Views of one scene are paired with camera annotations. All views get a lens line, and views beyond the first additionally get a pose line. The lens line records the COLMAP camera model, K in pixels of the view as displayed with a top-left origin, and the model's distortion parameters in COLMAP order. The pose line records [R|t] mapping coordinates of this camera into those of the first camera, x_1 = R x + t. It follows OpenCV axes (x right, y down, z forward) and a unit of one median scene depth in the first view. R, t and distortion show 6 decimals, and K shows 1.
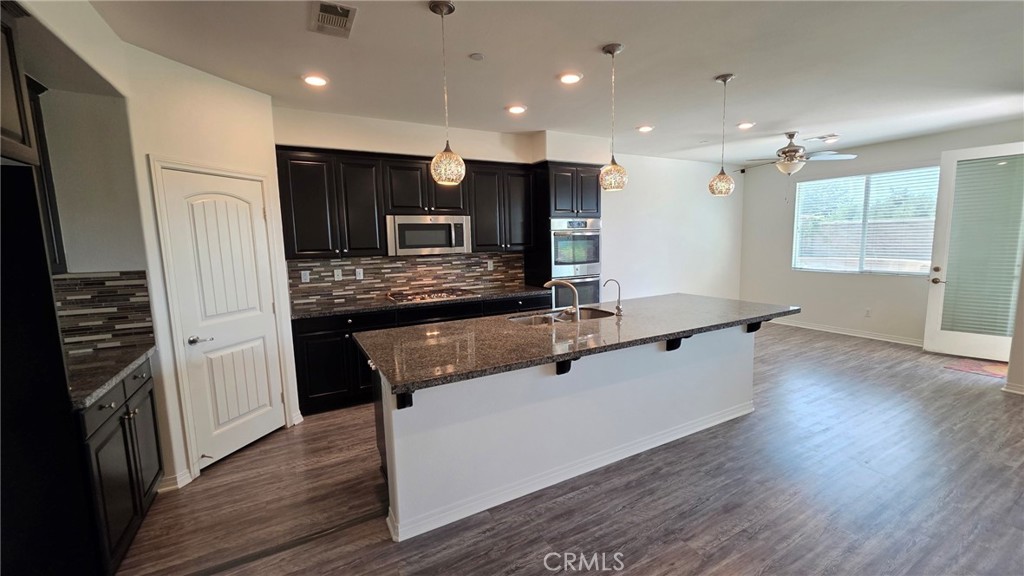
lens RADIAL K [[409.9, 0, 517.1], [0, 409.9, 286.5], [0, 0, 1]] dist [0.002076, -0.000603]
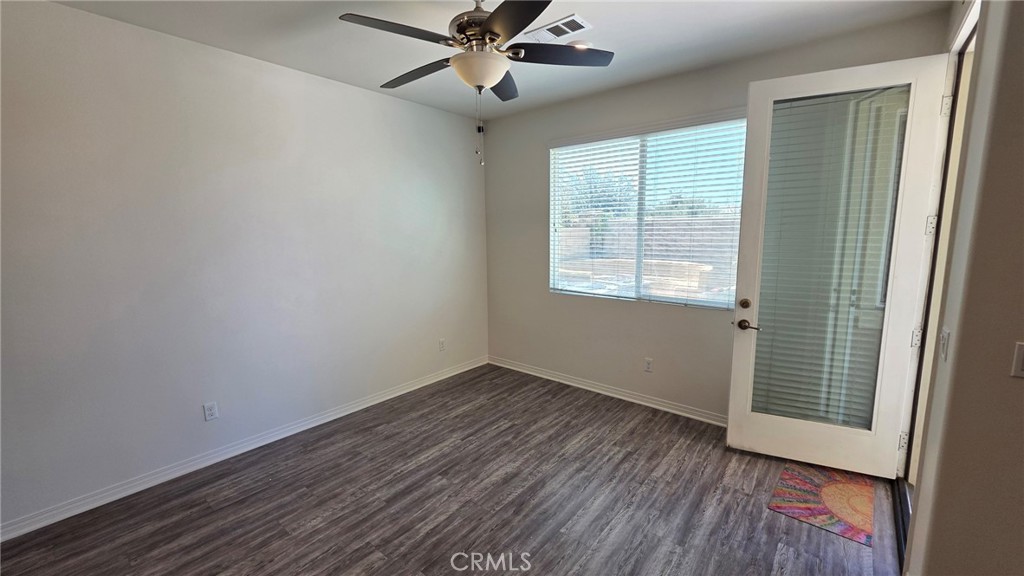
lens RADIAL K [[409.9, 0, 519.9], [0, 409.9, 291.1], [0, 0, 1]] dist [0.002076, -0.000603]
pose [[0.926113, -0.041289, 0.374979, 0.611017], [0.032398, 0.999025, 0.029989, -0.095825], [-0.375852, -0.015625, 0.926548, 0.685489]]
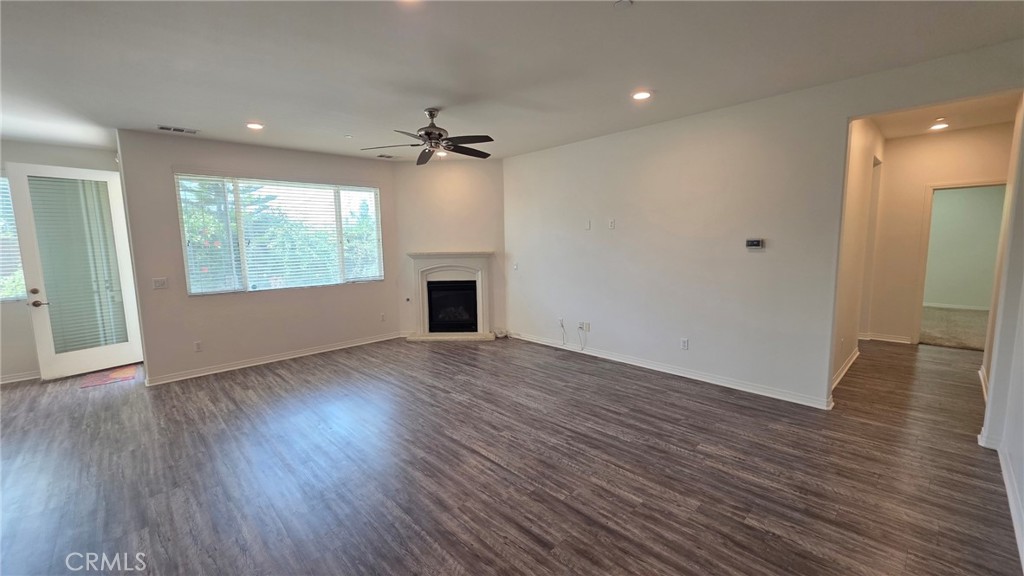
lens RADIAL K [[409.9, 0, 511.5], [0, 409.9, 285.4], [0, 0, 1]] dist [0.002076, -0.000603]
pose [[-0.254711, -0.086306, 0.963158, -0.151569], [0.133286, 0.983370, 0.123365, -0.029519], [-0.957788, 0.159798, -0.238972, 0.219895]]
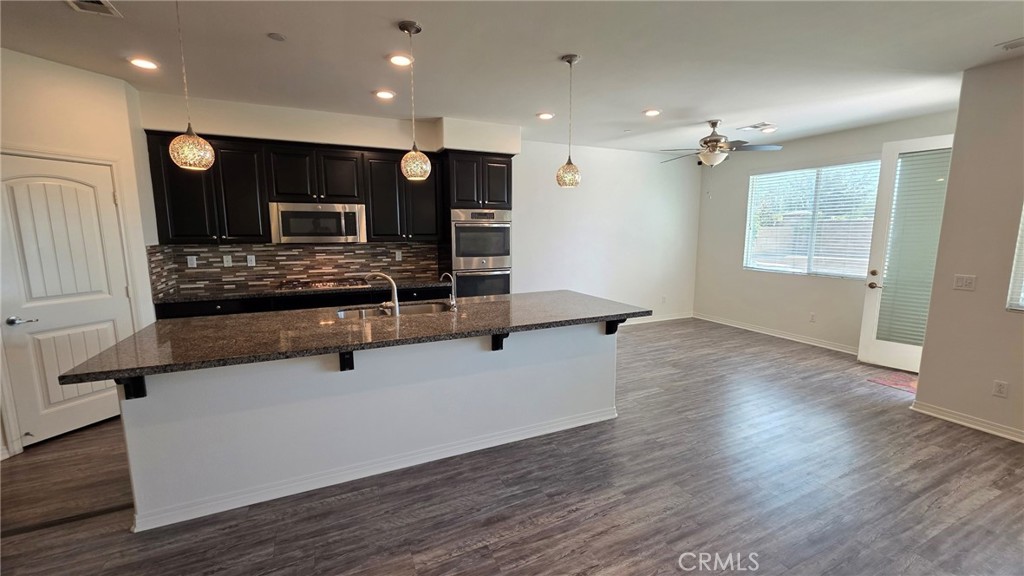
lens RADIAL K [[409.9, 0, 513.9], [0, 409.9, 285.8], [0, 0, 1]] dist [0.002076, -0.000603]
pose [[0.997329, 0.031273, -0.066011, 0.323172], [-0.029947, 0.999331, 0.020983, -0.009313], [0.066623, -0.018950, 0.997598, 0.041836]]
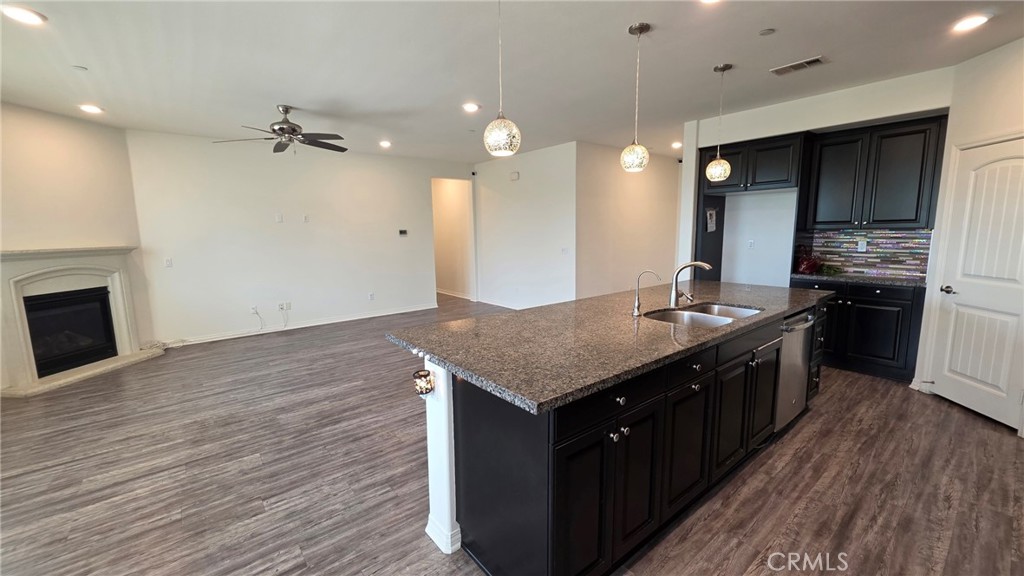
lens RADIAL K [[409.9, 0, 514.7], [0, 409.9, 288.9], [0, 0, 1]] dist [0.002076, -0.000603]
pose [[-0.983073, 0.065355, -0.171161, 0.436921], [0.018961, 0.965488, 0.259755, -0.135262], [0.182230, 0.252112, -0.950385, 1.211704]]
